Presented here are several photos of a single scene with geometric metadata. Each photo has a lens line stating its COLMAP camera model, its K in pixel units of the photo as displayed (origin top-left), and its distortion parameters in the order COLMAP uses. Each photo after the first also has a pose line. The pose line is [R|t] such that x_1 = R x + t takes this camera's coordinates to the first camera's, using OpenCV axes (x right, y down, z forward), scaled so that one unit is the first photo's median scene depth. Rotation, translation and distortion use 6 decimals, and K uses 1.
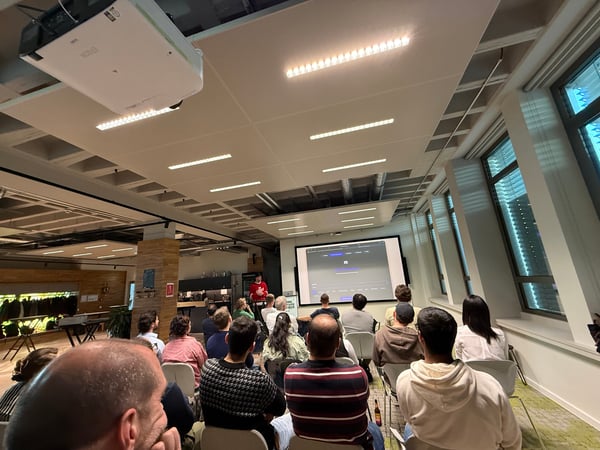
lens RADIAL K [[238.7, 0, 299.7], [0, 238.7, 224.7], [0, 0, 1]] dist [0.002929, -0.000037]
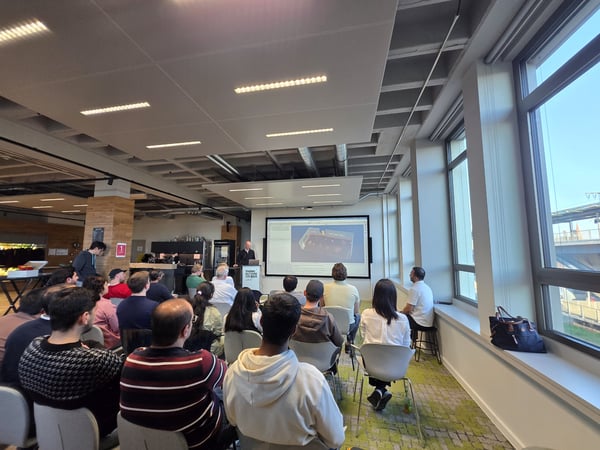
lens RADIAL K [[234.3, 0, 300.3], [0, 234.3, 227.9], [0, 0, 1]] dist [-0.002133, -0.000158]
pose [[0.995536, 0.083681, 0.043658, 0.101979], [-0.088525, 0.988278, 0.124376, 0.000418], [-0.032738, -0.127685, 0.991274, 0.032201]]
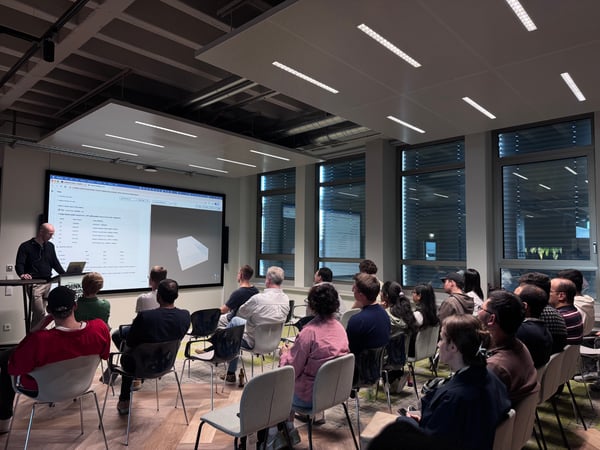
lens RADIAL K [[419.3, 0, 300.0], [0, 419.3, 225.0], [0, 0, 1]] dist [0.068653, -0.071109]
pose [[0.476528, 0.133324, 0.868991, -0.582415], [-0.246567, 0.969032, -0.013463, 0.105653], [-0.843875, -0.207849, 0.494644, 0.226148]]
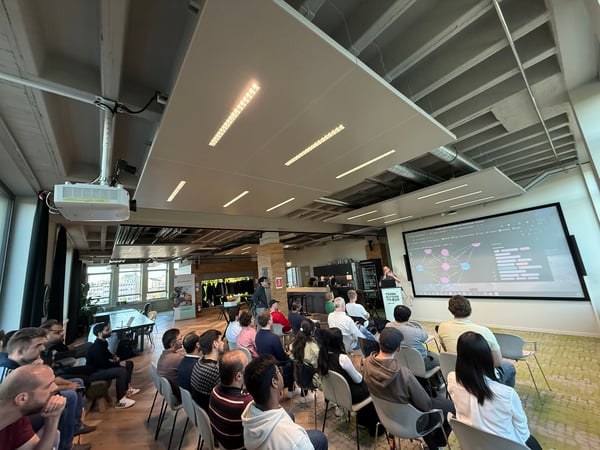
lens RADIAL K [[238.7, 0, 299.7], [0, 238.7, 224.7], [0, 0, 1]] dist [0.002929, -0.000037]
pose [[0.805634, -0.116592, -0.580828, 0.242487], [0.169315, 0.984861, 0.037153, -0.045953], [0.567703, -0.128275, 0.813178, 0.050231]]
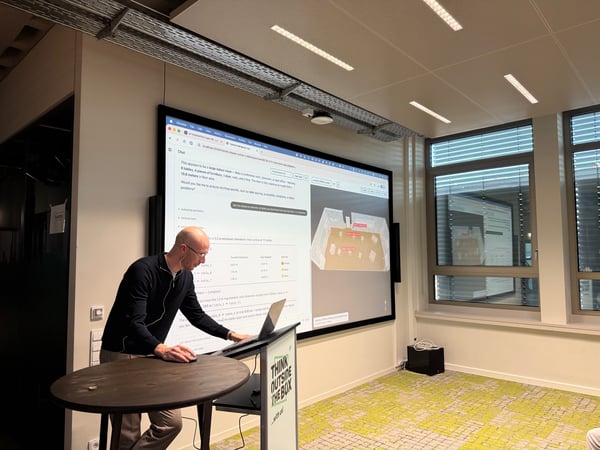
lens RADIAL K [[422.8, 0, 301.5], [0, 422.8, 227.0], [0, 0, 1]] dist [0.000151, -0.001710]
pose [[0.468787, 0.132925, 0.873252, -0.346656], [-0.231419, 0.972563, -0.023809, 0.221493], [-0.852458, -0.190926, 0.486686, 0.840649]]
